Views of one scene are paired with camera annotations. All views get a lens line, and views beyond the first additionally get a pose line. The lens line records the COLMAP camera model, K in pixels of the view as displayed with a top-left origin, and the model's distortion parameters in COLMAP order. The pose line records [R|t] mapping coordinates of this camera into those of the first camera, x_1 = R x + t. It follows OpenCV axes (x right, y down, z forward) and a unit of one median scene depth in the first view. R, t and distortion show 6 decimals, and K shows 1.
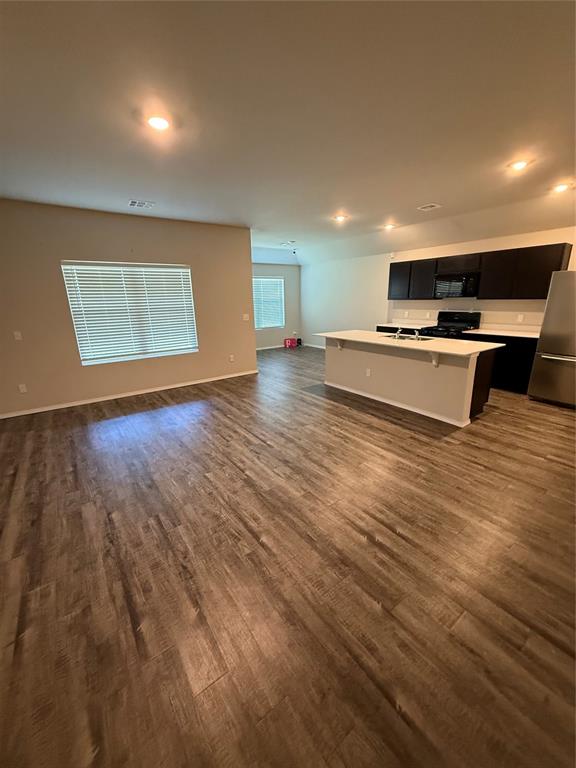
lens RADIAL K [[305.9, 0, 285.1], [0, 305.9, 378.4], [0, 0, 1]] dist [-0.000180, 0.000517]
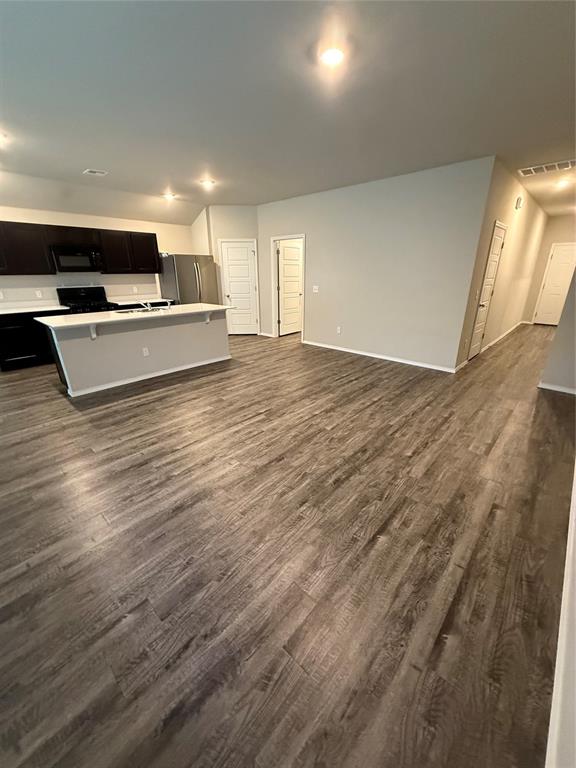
lens RADIAL K [[305.9, 0, 287.9], [0, 305.9, 381.3], [0, 0, 1]] dist [-0.000180, 0.000517]
pose [[-0.198643, -0.313522, 0.928571, -1.058063], [0.260996, 0.896317, 0.358465, -0.237995], [-0.944681, 0.313560, -0.096219, 1.061384]]
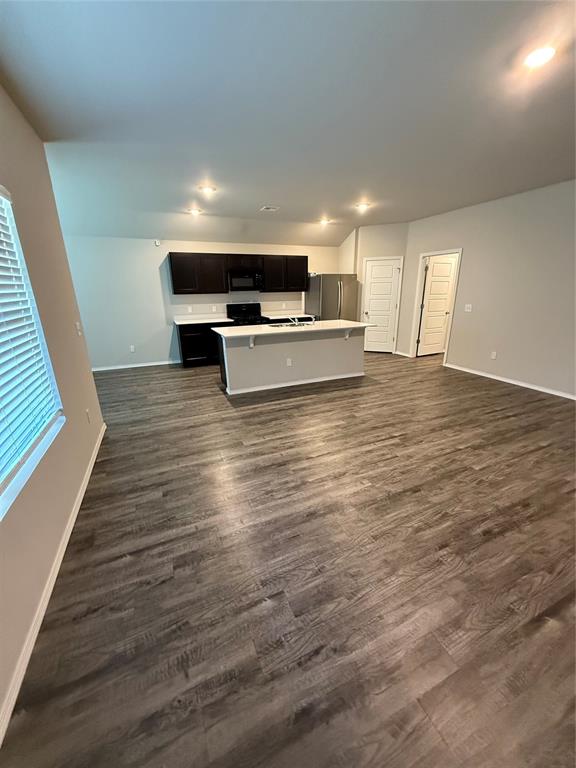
lens RADIAL K [[305.9, 0, 287.9], [0, 305.9, 381.4], [0, 0, 1]] dist [-0.000180, 0.000517]
pose [[0.208923, -0.268939, 0.940225, -1.069630], [0.262080, 0.941671, 0.211117, -0.263748], [-0.942160, 0.202307, 0.267221, 1.109677]]
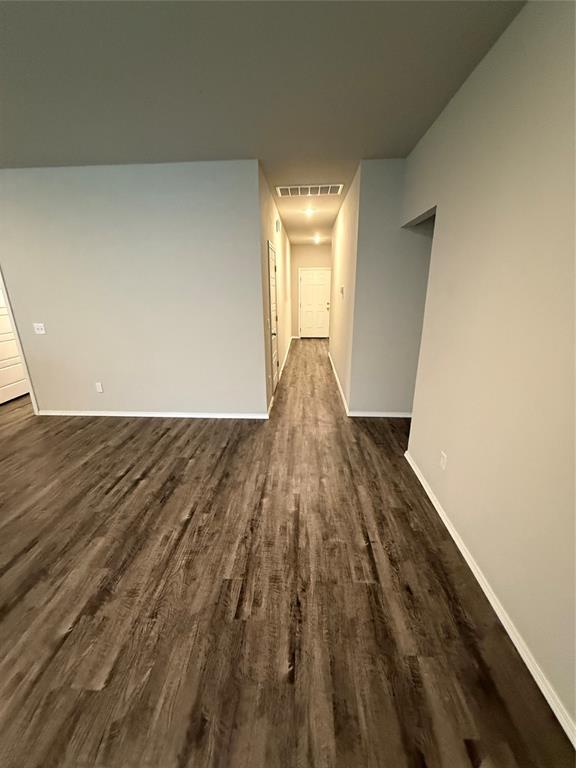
lens RADIAL K [[305.9, 0, 287.7], [0, 305.9, 381.7], [0, 0, 1]] dist [-0.000180, 0.000517]
pose [[-0.779097, -0.156385, 0.607084, -0.606801], [0.189022, 0.864718, 0.465332, -0.212516], [-0.597728, 0.477291, -0.644139, 0.812764]]
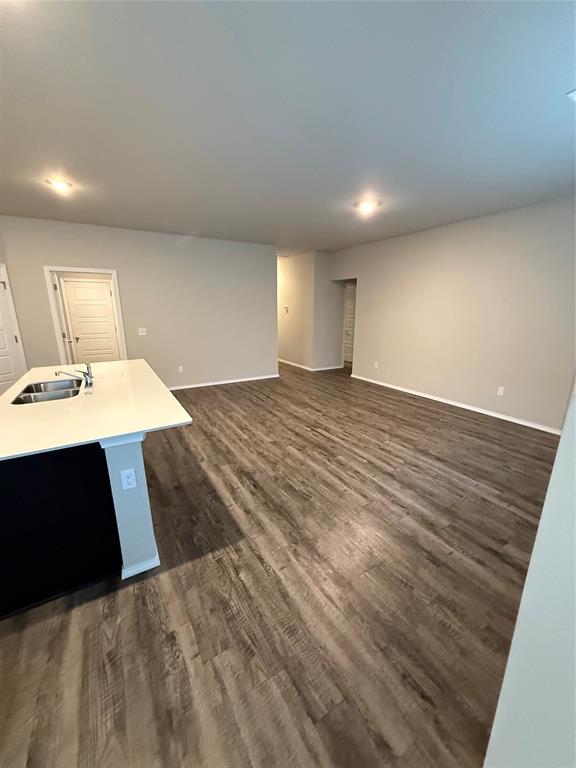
lens RADIAL K [[305.9, 0, 286.3], [0, 305.9, 385.3], [0, 0, 1]] dist [-0.000180, 0.000517]
pose [[-0.996196, -0.000508, 0.087138, -0.074973], [0.042217, 0.871980, 0.487718, -0.563839], [-0.076231, 0.489541, -0.868642, 2.110913]]
